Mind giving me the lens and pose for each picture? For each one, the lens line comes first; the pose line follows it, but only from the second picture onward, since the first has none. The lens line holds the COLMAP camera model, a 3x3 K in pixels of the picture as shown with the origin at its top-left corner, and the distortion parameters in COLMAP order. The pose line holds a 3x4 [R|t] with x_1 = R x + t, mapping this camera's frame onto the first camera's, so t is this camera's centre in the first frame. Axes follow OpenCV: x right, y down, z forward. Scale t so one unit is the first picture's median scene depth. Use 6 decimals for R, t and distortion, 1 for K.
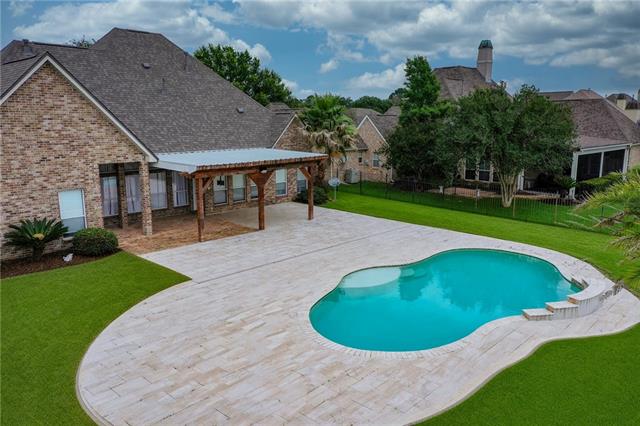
lens RADIAL K [[495.4, 0, 320.0], [0, 495.4, 213.0], [0, 0, 1]] dist [0.000669, 0.001261]
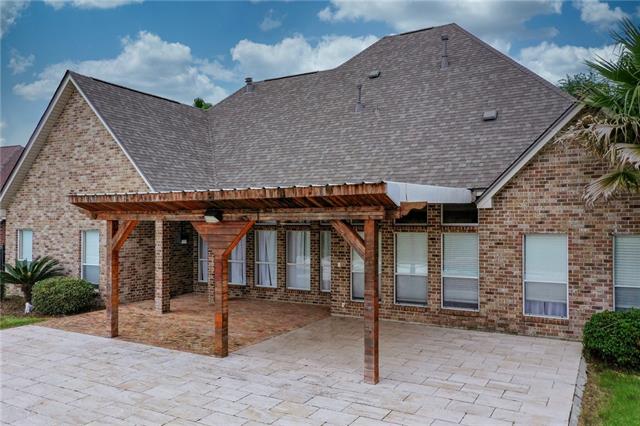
lens RADIAL K [[495.4, 0, 320.0], [0, 495.4, 213.0], [0, 0, 1]] dist [0.000669, 0.001261]
pose [[0.244171, -0.010307, -0.969677, 0.395437], [-0.177871, 0.982503, -0.055232, -0.100667], [0.953280, 0.185963, 0.238066, 1.202918]]
